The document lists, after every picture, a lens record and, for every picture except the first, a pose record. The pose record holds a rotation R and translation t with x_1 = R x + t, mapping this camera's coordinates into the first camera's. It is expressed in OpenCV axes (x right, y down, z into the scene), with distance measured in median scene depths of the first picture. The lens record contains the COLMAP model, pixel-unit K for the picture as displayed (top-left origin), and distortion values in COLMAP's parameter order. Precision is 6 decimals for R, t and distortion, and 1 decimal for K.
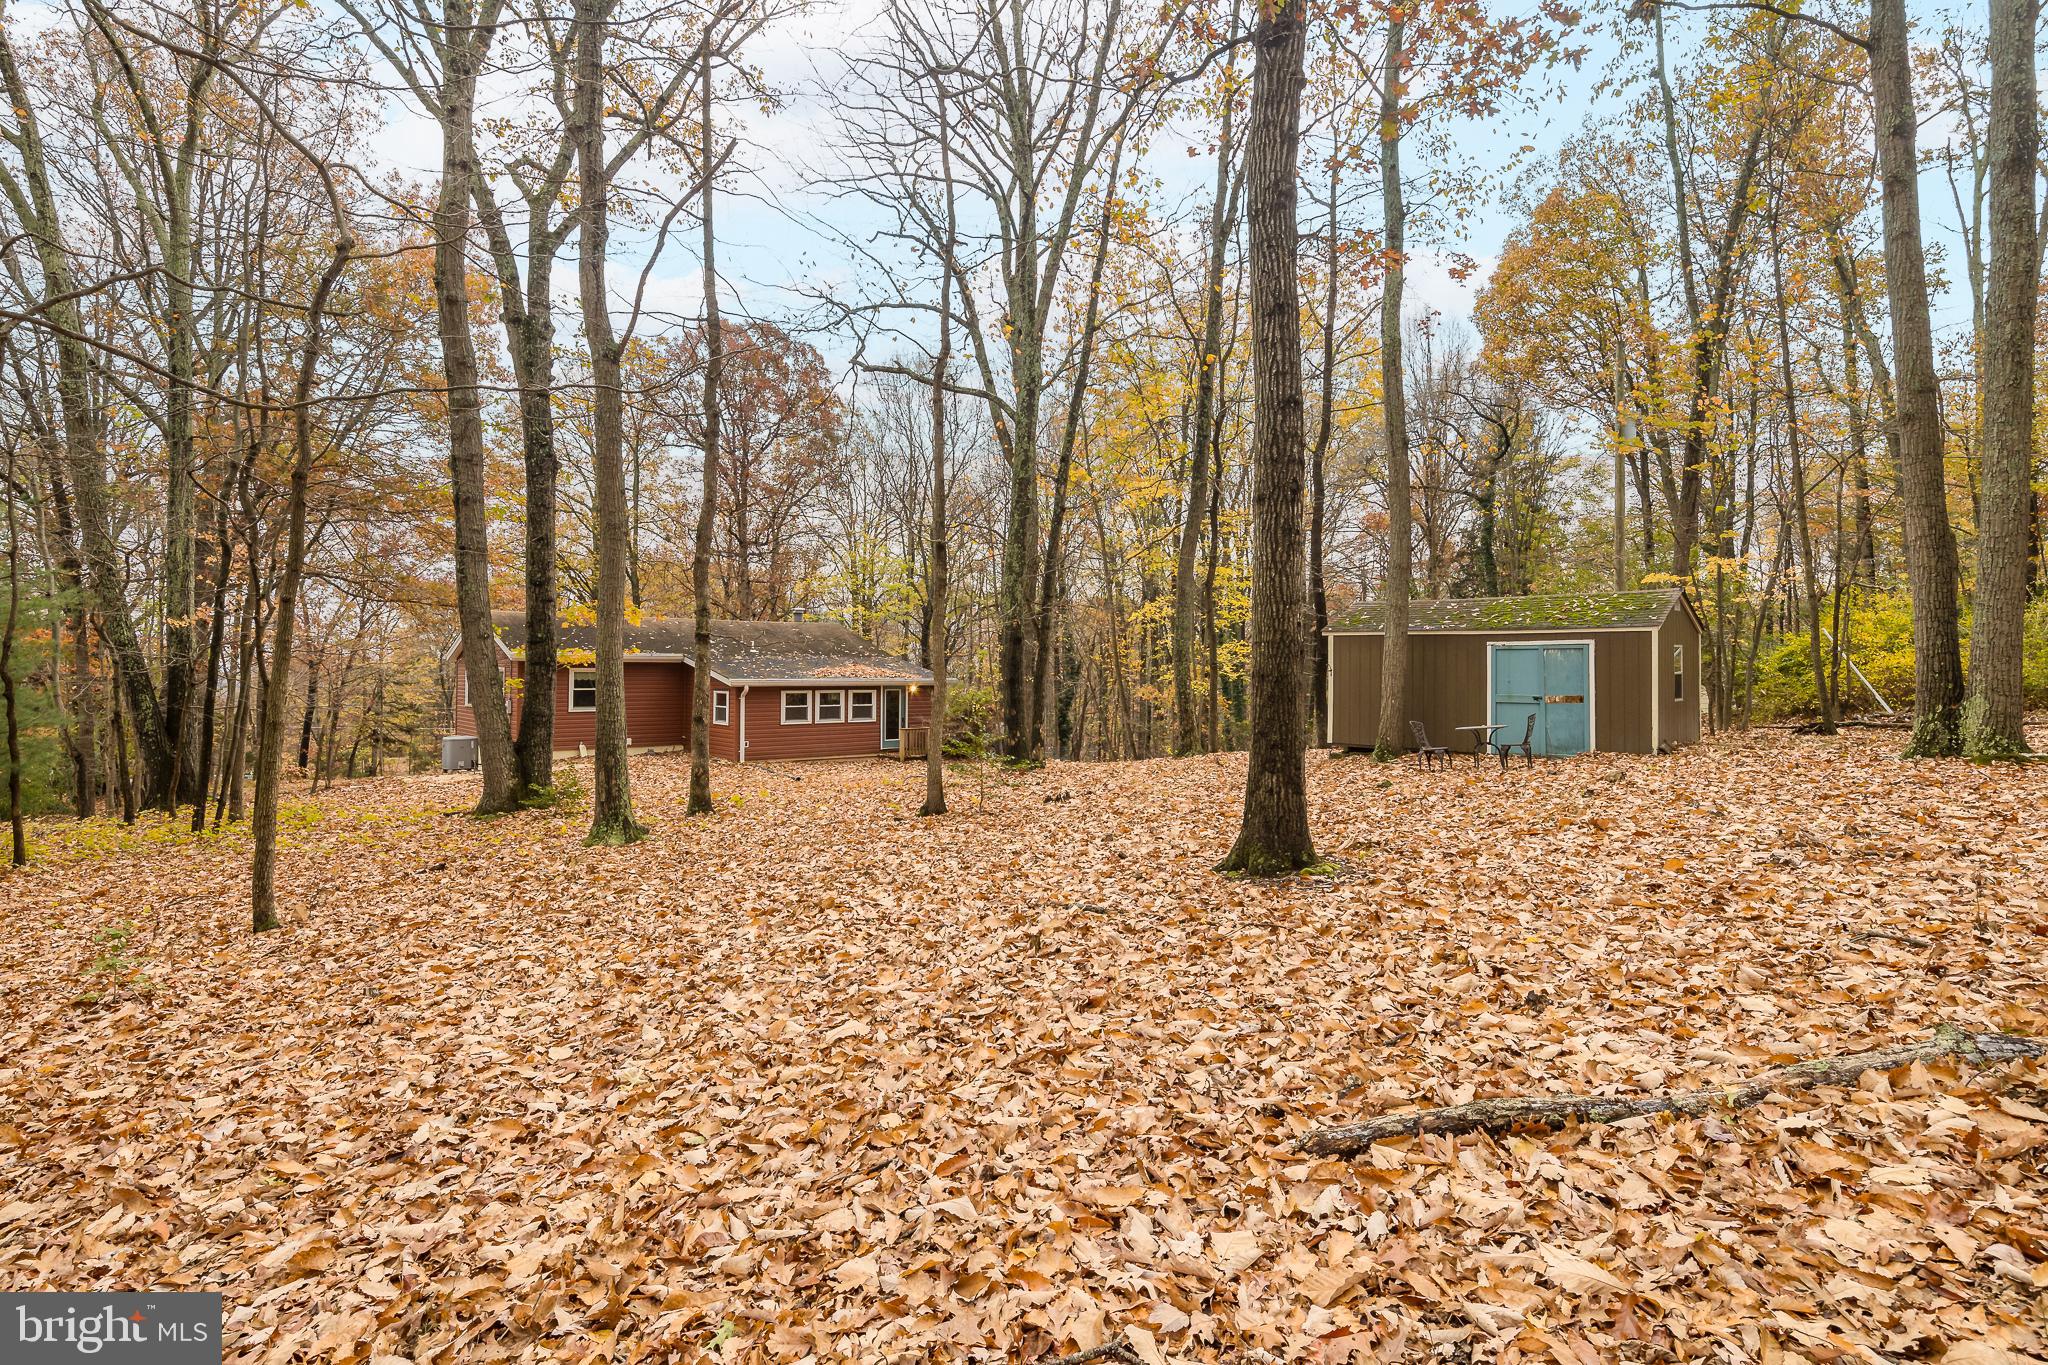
lens RADIAL K [[1003.8, 0, 1024.5], [0, 1003.8, 679.3], [0, 0, 1]] dist [0.009403, -0.007131]
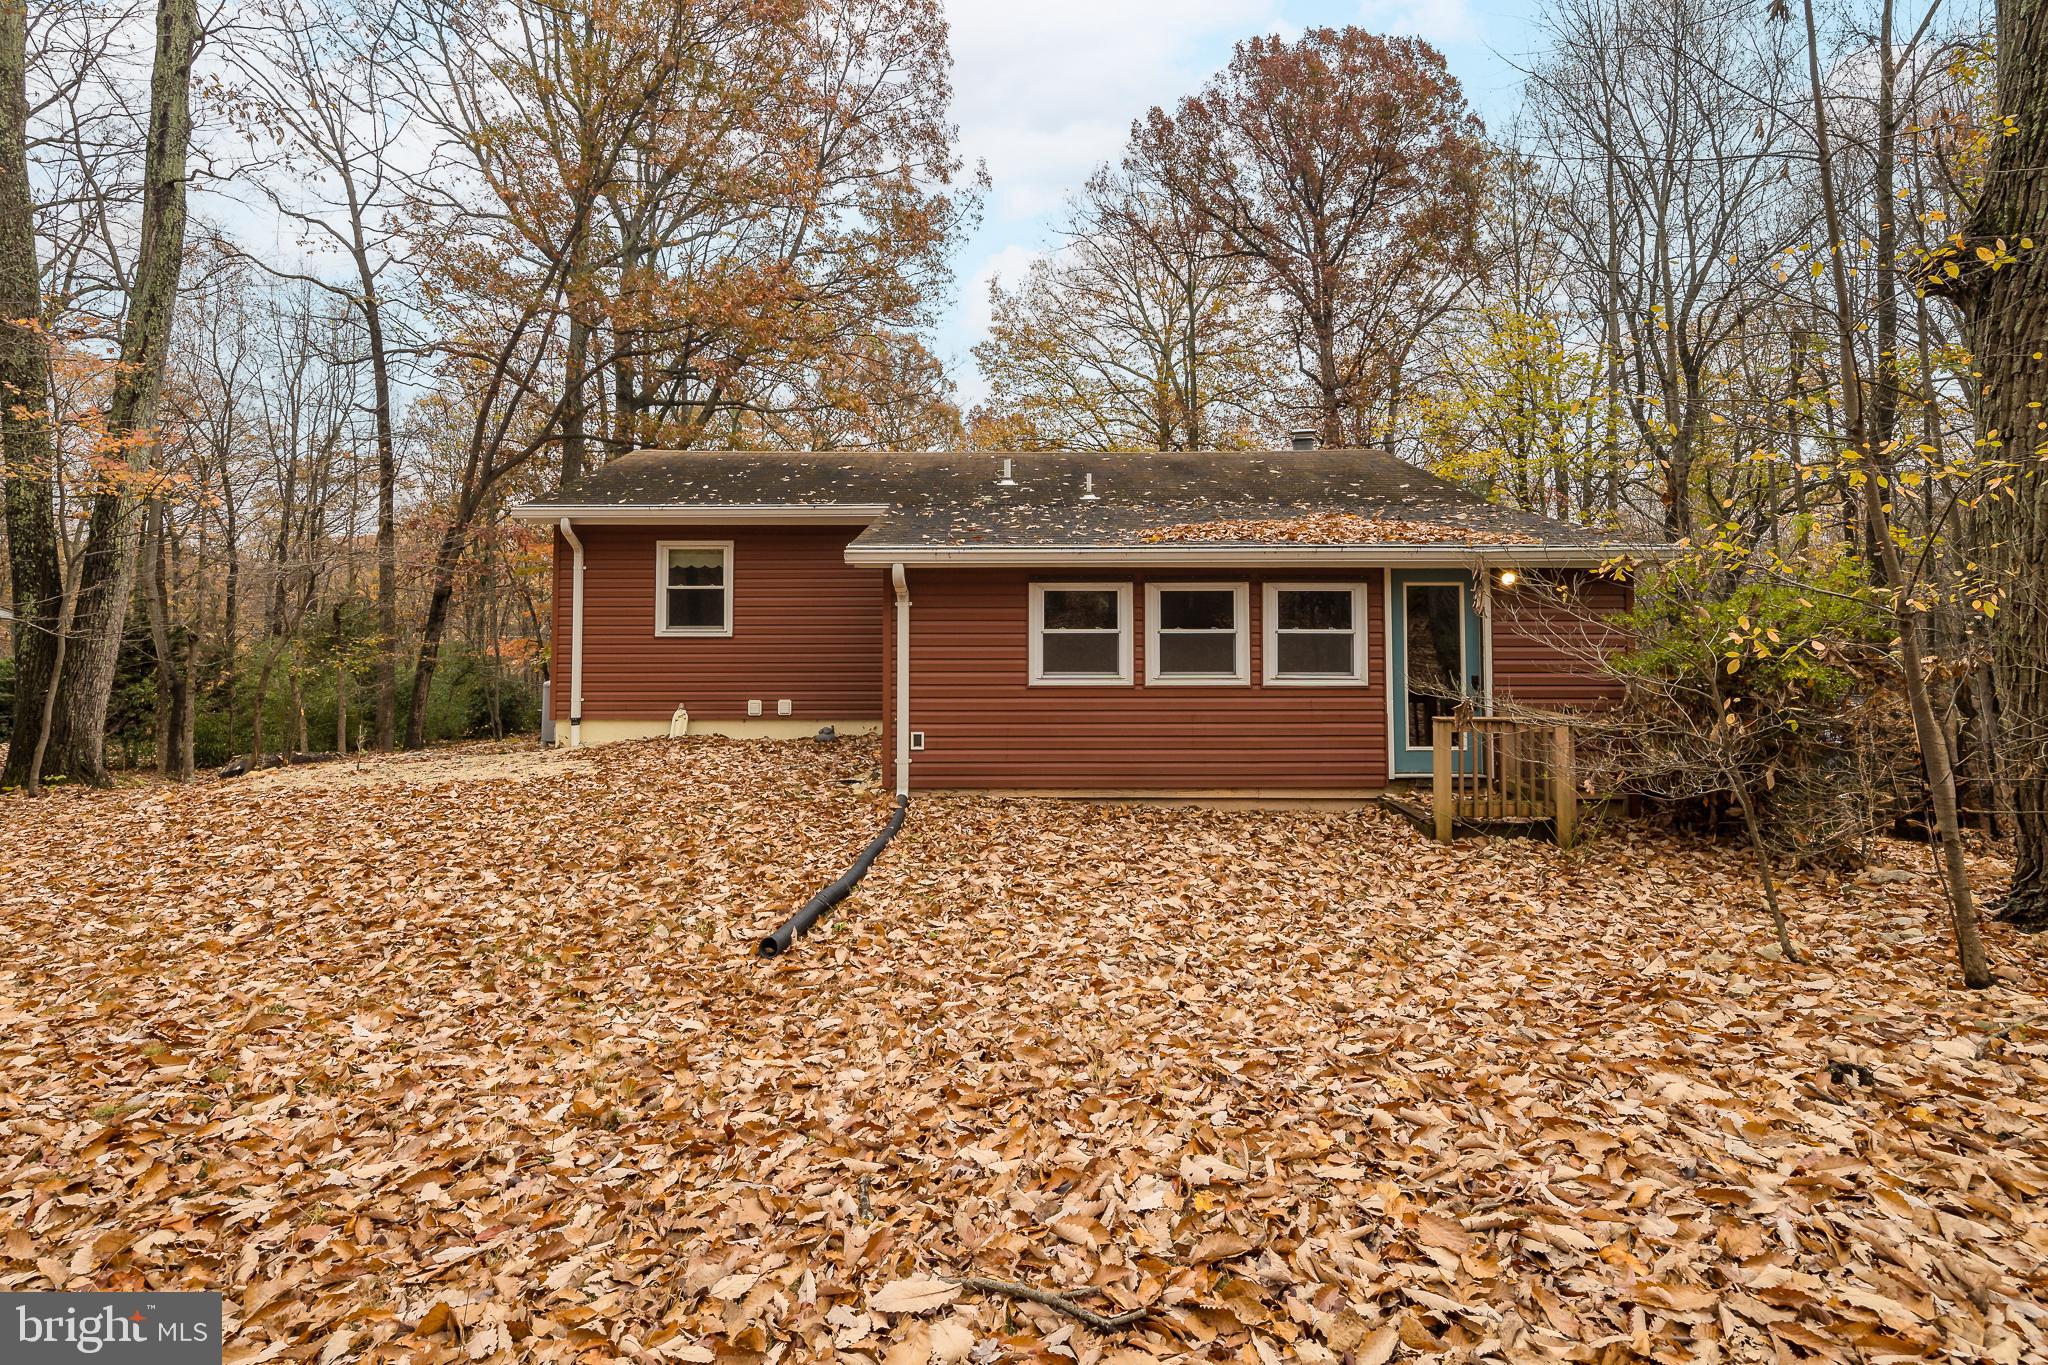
lens RADIAL K [[1003.8, 0, 1009.0], [0, 1003.8, 613.1], [0, 0, 1]] dist [0.009403, -0.007131]
pose [[0.771712, 0.000936, -0.635971, -0.037951], [-0.000479, 0.999999, 0.000890, 0.020339], [0.635972, -0.000382, 0.771712, 0.717125]]
